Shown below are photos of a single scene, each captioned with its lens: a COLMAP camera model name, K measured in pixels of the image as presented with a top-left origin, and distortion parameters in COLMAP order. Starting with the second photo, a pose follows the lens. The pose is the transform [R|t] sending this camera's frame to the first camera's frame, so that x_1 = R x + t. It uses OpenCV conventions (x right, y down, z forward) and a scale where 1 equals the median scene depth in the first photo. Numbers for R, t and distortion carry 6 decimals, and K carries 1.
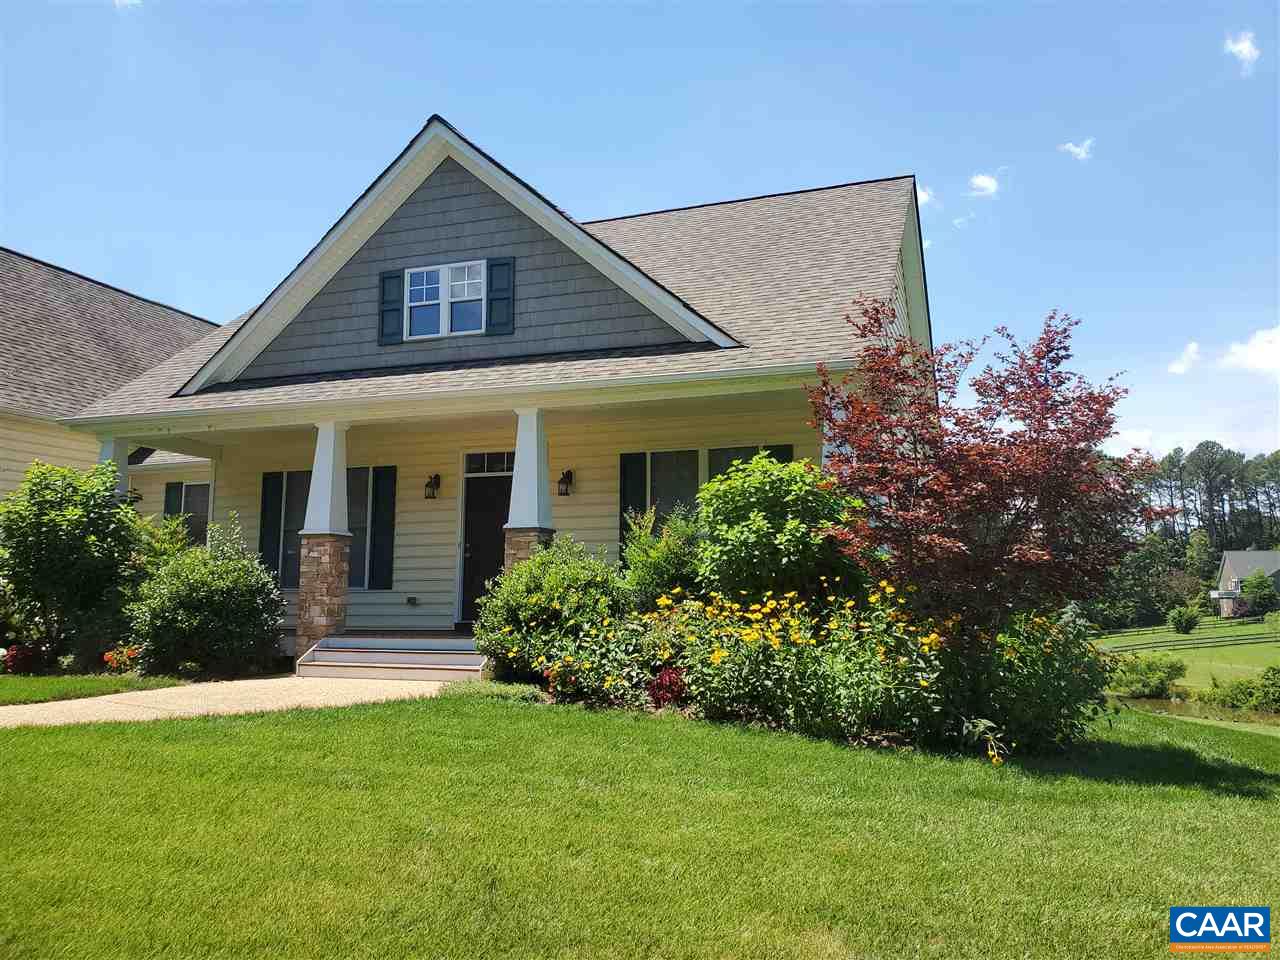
lens RADIAL K [[976.9, 0, 655.6], [0, 976.9, 465.6], [0, 0, 1]] dist [0.020575, 0.002445]
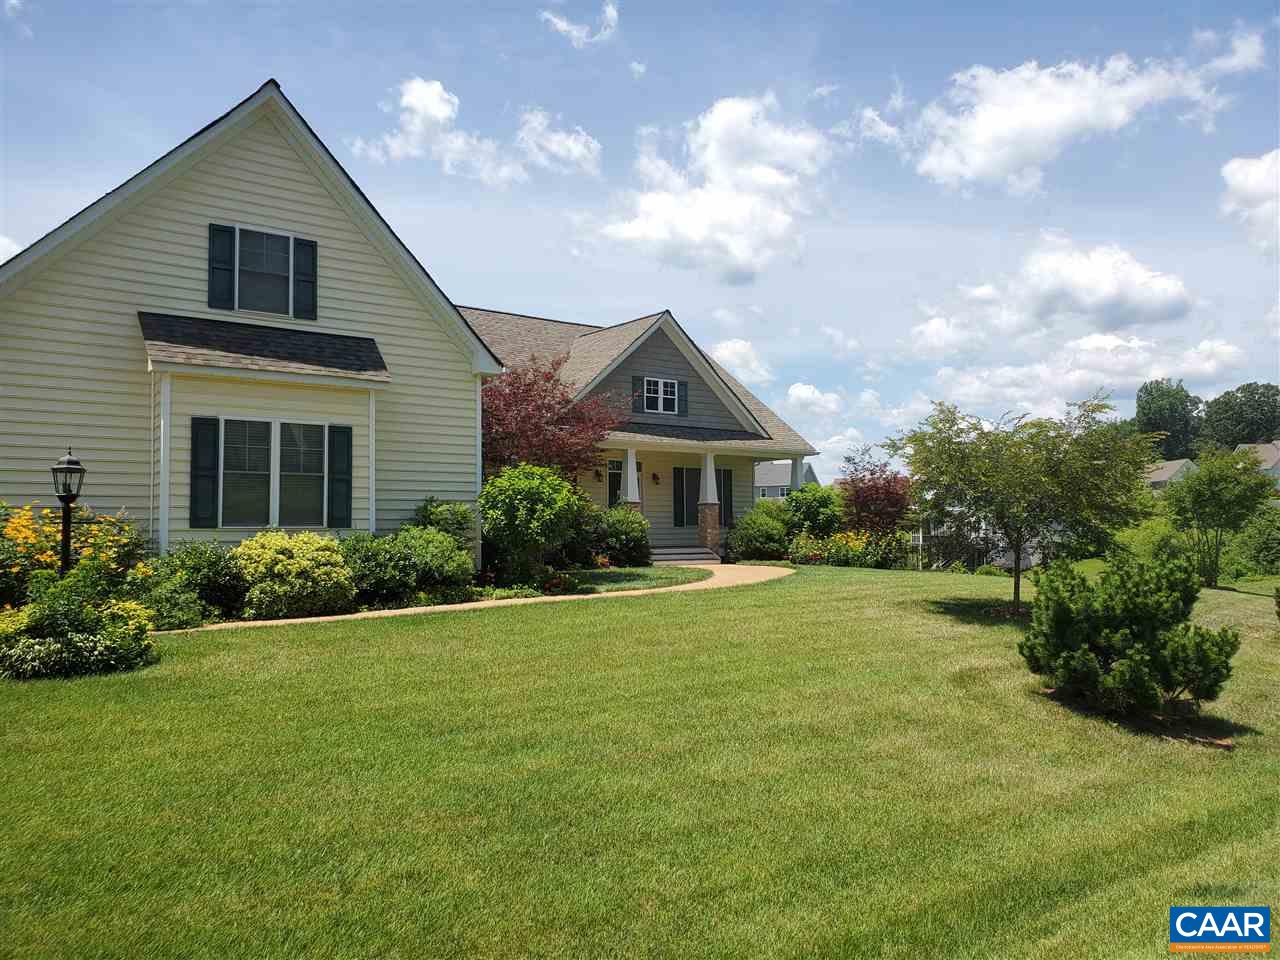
lens RADIAL K [[971.2, 0, 640.0], [0, 971.2, 480.0], [0, 0, 1]] dist [0.230258, -0.000585]
pose [[0.535804, 0.033878, 0.843663, -2.040173], [-0.094755, 0.995295, 0.020211, -0.021948], [-0.839009, -0.090770, 0.536493, -0.137801]]
